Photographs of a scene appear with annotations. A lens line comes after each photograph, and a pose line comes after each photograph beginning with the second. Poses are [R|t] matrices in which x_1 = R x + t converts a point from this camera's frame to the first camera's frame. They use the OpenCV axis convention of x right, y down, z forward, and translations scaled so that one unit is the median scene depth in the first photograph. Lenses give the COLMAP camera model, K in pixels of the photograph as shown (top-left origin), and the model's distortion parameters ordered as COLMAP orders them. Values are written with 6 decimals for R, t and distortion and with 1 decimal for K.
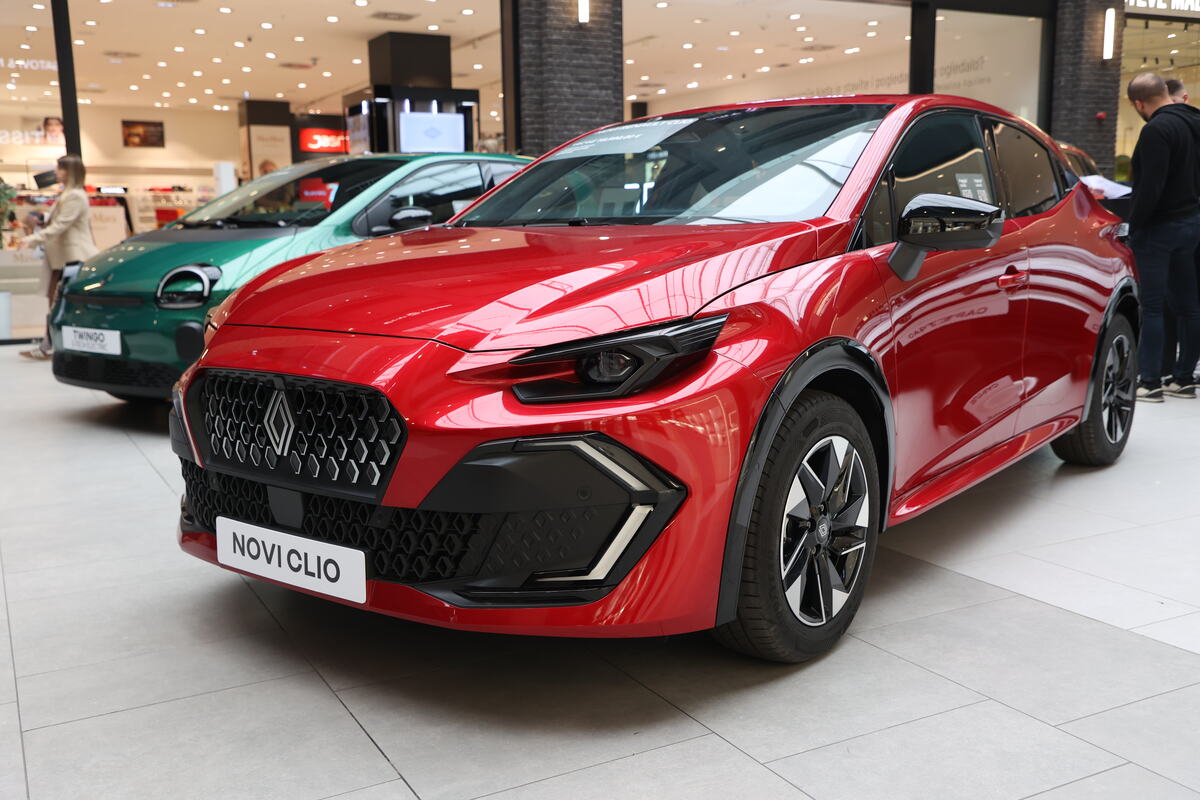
lens RADIAL K [[1150.1, 0, 600.0], [0, 1150.1, 400.0], [0, 0, 1]] dist [0.045999, 0.003594]
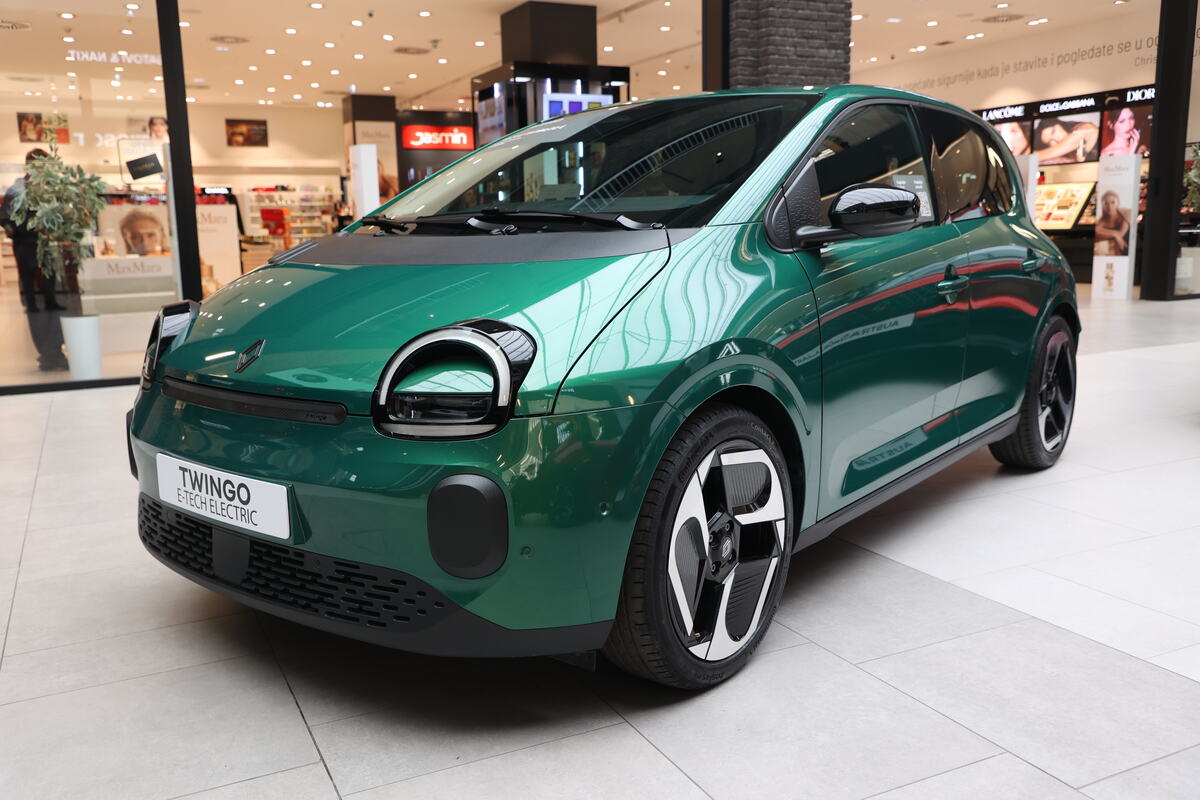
lens RADIAL K [[1036.8, 0, 600.0], [0, 1036.8, 400.0], [0, 0, 1]] dist [0.002446, 0.010268]
pose [[0.999184, -0.000173, -0.040389, -0.086241], [0.000959, 0.999810, 0.019452, -0.029114], [0.040378, -0.019475, 0.998995, 0.190210]]
